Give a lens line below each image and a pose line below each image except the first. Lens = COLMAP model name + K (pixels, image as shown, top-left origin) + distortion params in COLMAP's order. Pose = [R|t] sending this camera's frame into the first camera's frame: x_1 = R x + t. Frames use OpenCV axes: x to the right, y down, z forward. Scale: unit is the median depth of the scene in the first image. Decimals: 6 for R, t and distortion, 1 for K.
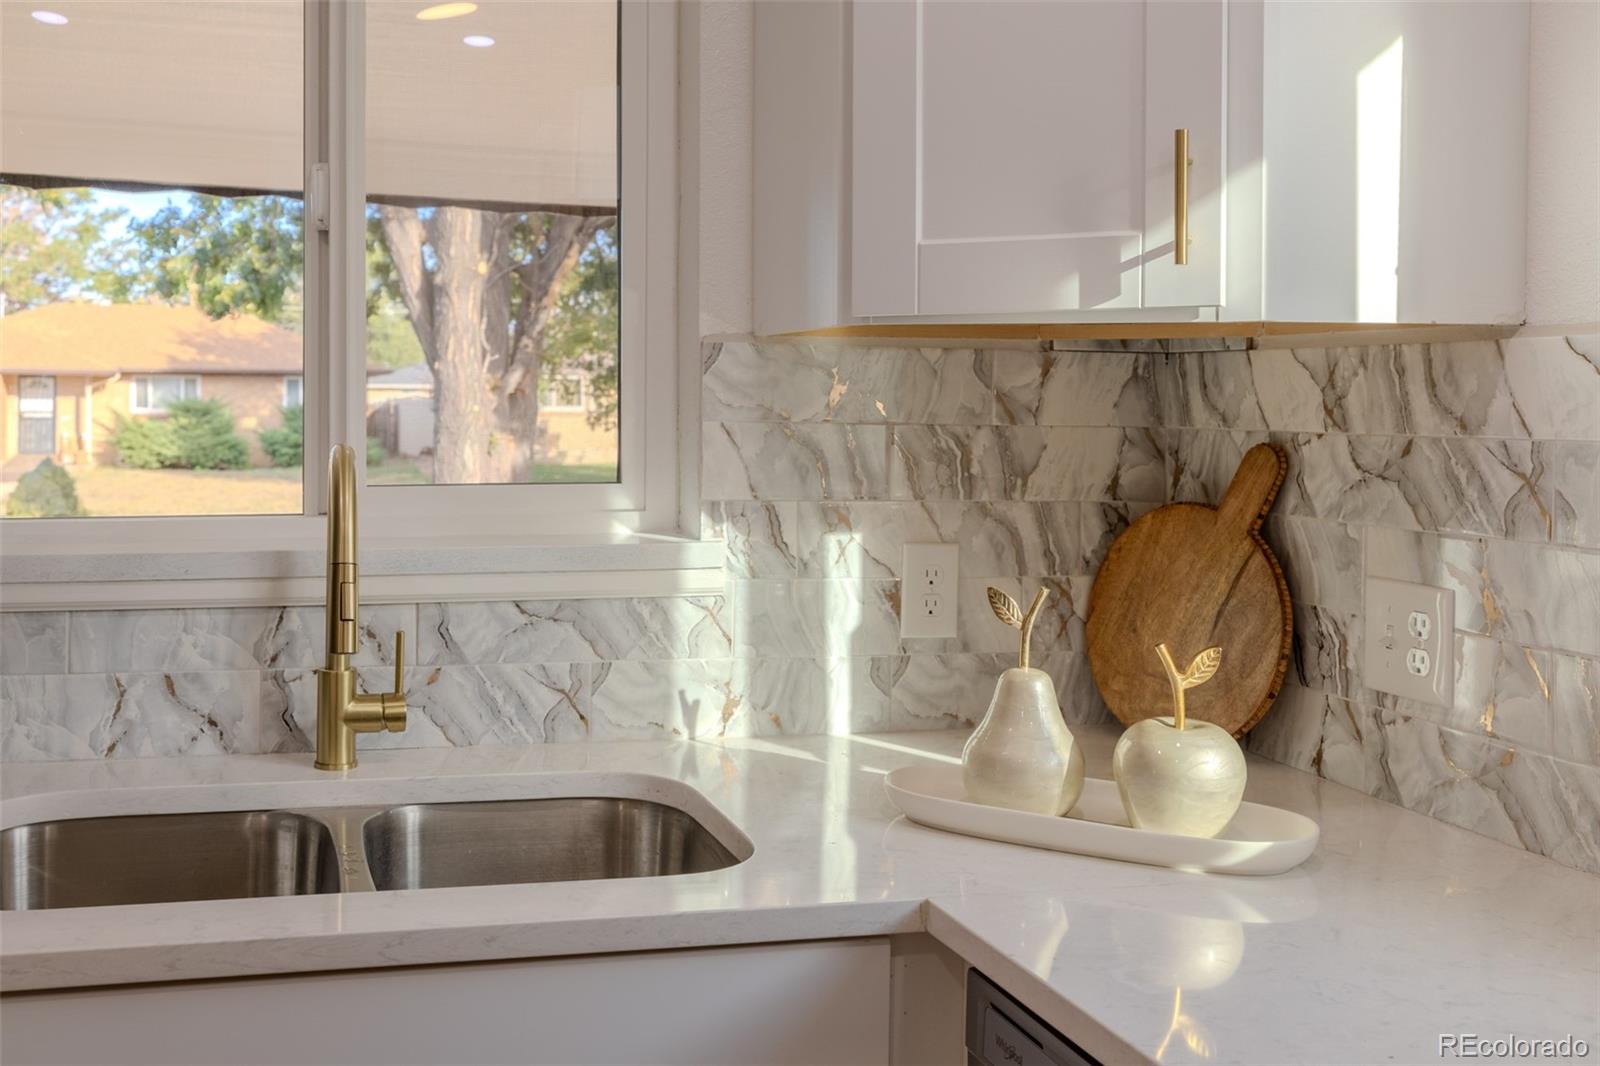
lens RADIAL K [[1324.3, 0, 799.0], [0, 1324.3, 449.2], [0, 0, 1]] dist [-0.005059, -0.001263]
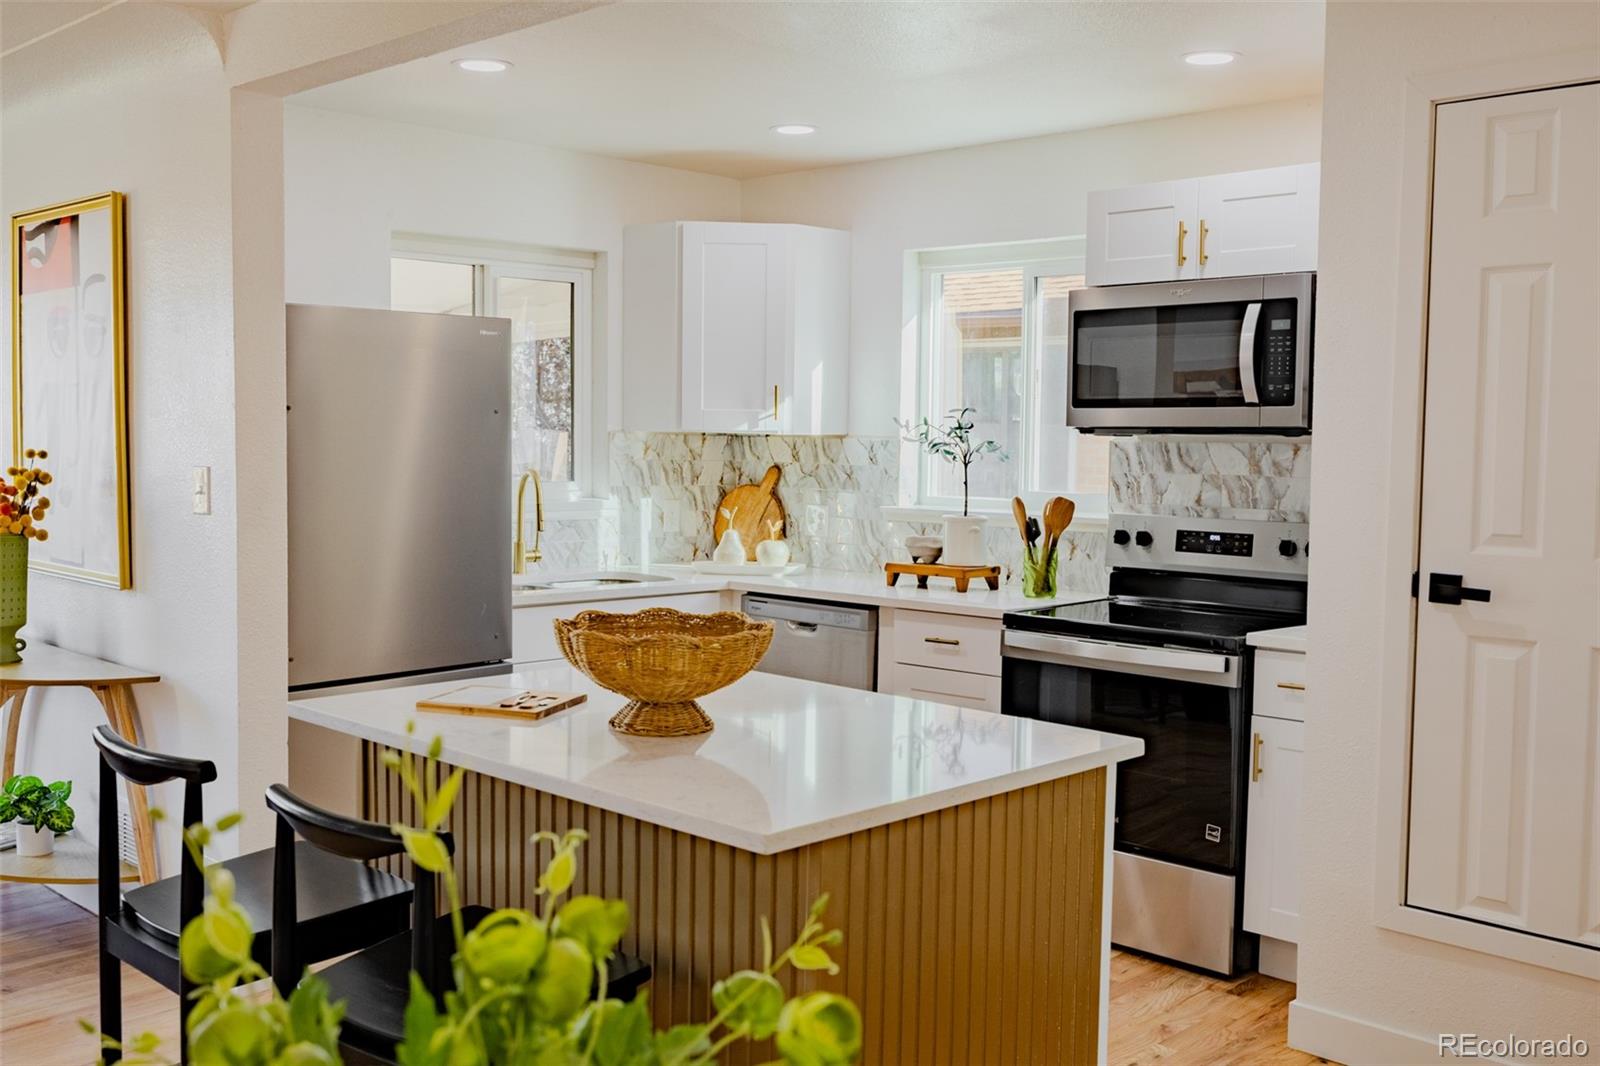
lens RADIAL K [[1600.0, 0, 800.0], [0, 1600.0, 533.0], [0, 0, 1]] dist [-0.010252, -0.017777]
pose [[0.839280, -0.029562, 0.542895, -1.661827], [0.005472, 0.998929, 0.045935, -0.018946], [-0.543672, -0.035581, 0.838543, -2.246345]]
